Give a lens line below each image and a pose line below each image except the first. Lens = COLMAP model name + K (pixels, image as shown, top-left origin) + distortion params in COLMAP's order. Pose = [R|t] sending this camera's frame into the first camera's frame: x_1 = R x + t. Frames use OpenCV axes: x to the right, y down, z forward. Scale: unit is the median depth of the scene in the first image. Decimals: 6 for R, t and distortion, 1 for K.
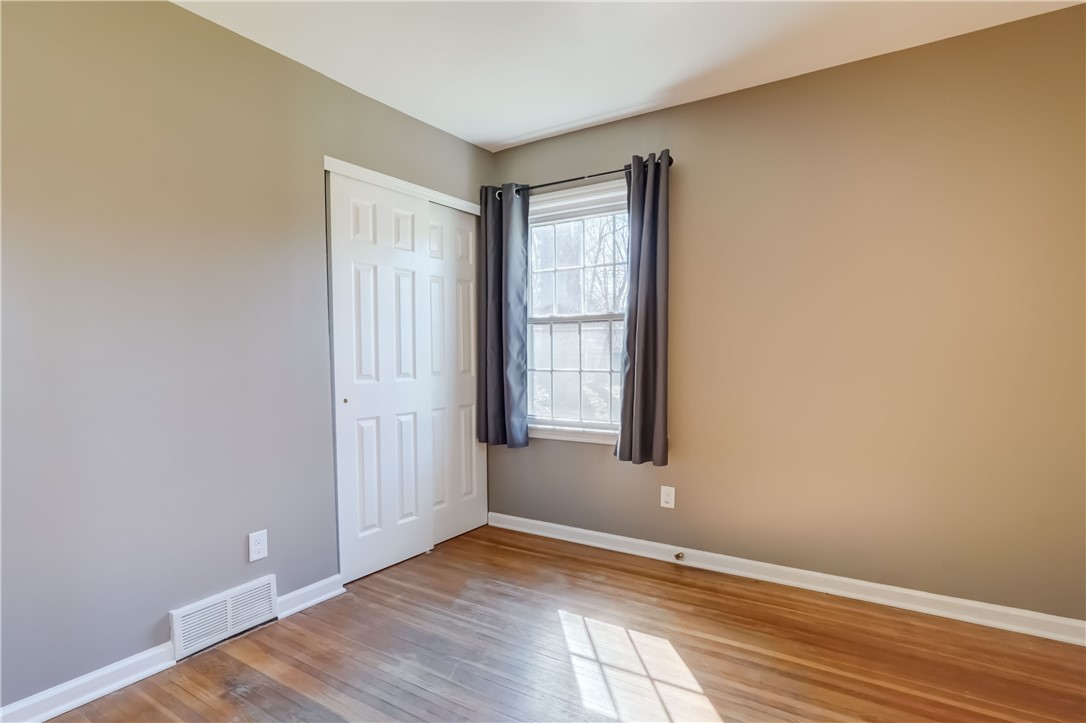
lens RADIAL K [[548.1, 0, 544.1], [0, 548.1, 387.2], [0, 0, 1]] dist [-0.010353, 0.000264]
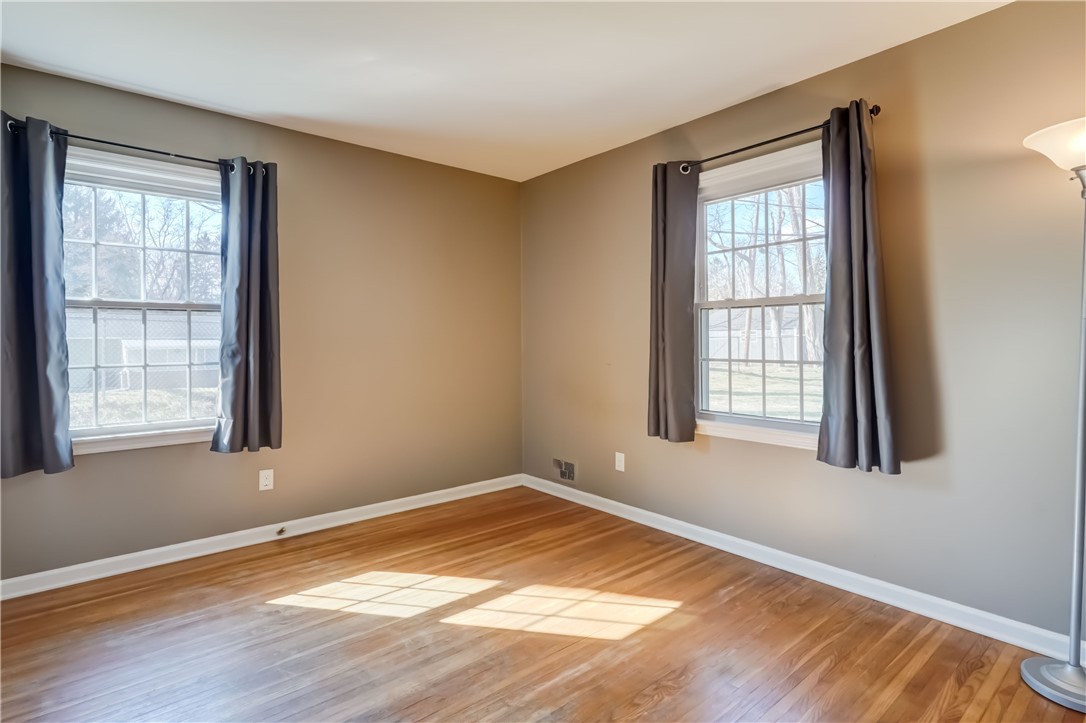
lens RADIAL K [[542.8, 0, 543.9], [0, 542.8, 339.8], [0, 0, 1]] dist [-0.011387, 0.002064]
pose [[0.297616, 0.006462, 0.954664, -0.621360], [0.063966, 0.997595, -0.026694, -0.008163], [-0.952540, 0.069011, 0.296486, 0.158948]]
